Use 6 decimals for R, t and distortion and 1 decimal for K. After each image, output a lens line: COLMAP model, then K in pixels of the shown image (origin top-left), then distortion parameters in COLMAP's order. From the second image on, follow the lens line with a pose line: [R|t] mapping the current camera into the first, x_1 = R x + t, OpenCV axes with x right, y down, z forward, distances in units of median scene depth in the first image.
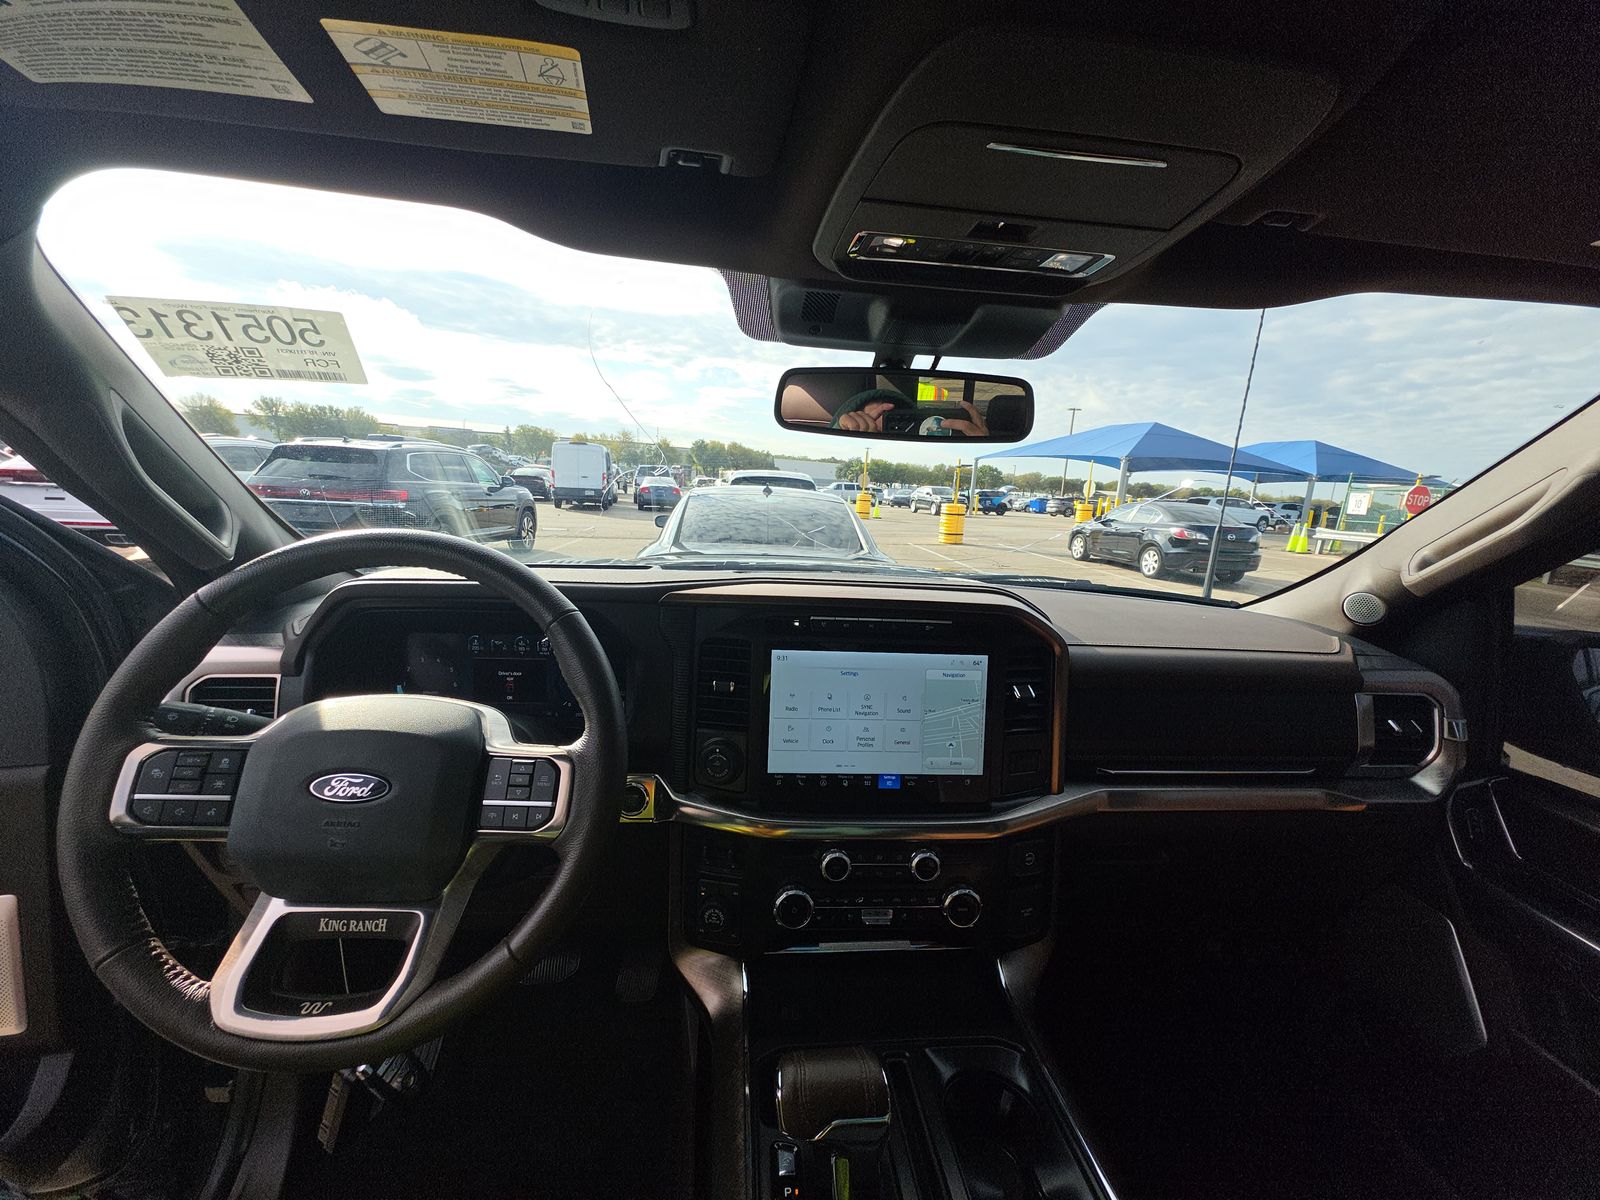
lens RADIAL K [[626.3, 0, 790.4], [0, 626.3, 612.0], [0, 0, 1]] dist [0.009407, -0.002636]
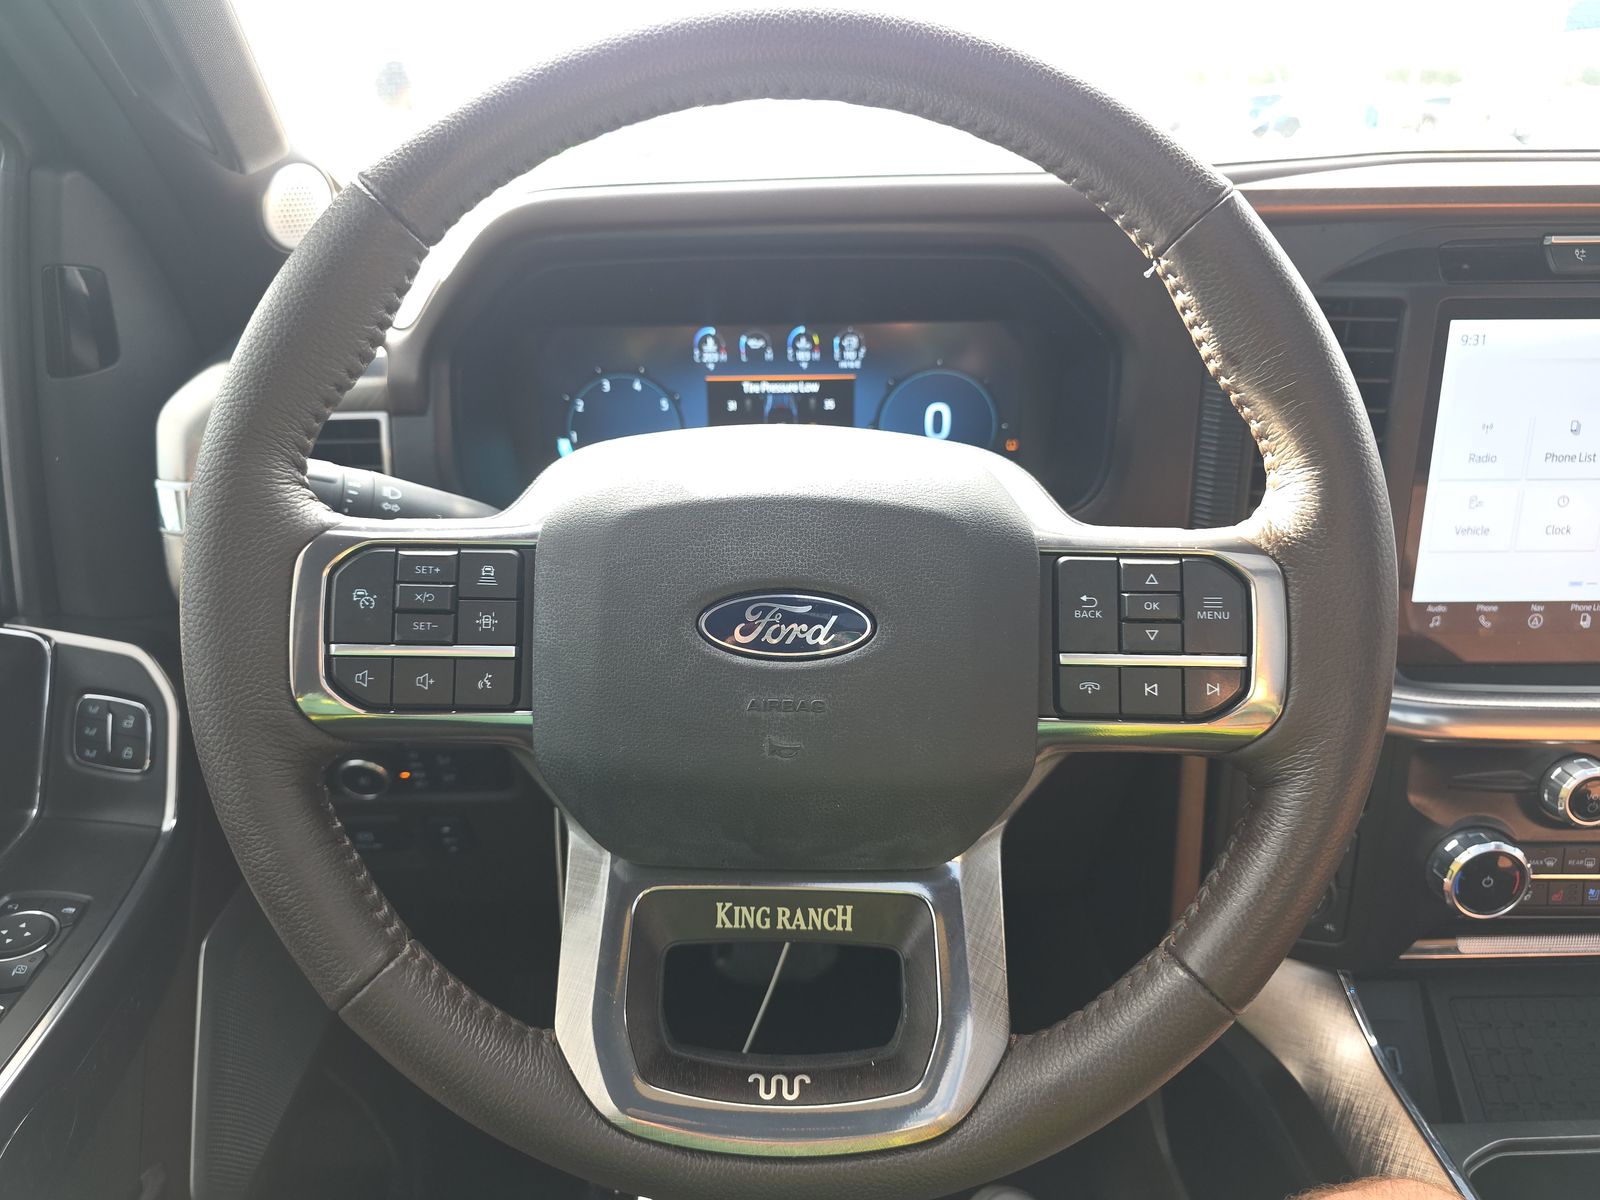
lens RADIAL K [[1092.4, 0, 798.8], [0, 1092.4, 595.7], [0, 0, 1]] dist [0.010873, 0.000124]
pose [[0.994493, -0.014327, -0.103821, -0.598911], [0.036653, 0.975602, 0.216465, 0.096656], [0.098186, -0.219078, 0.970755, 0.278940]]
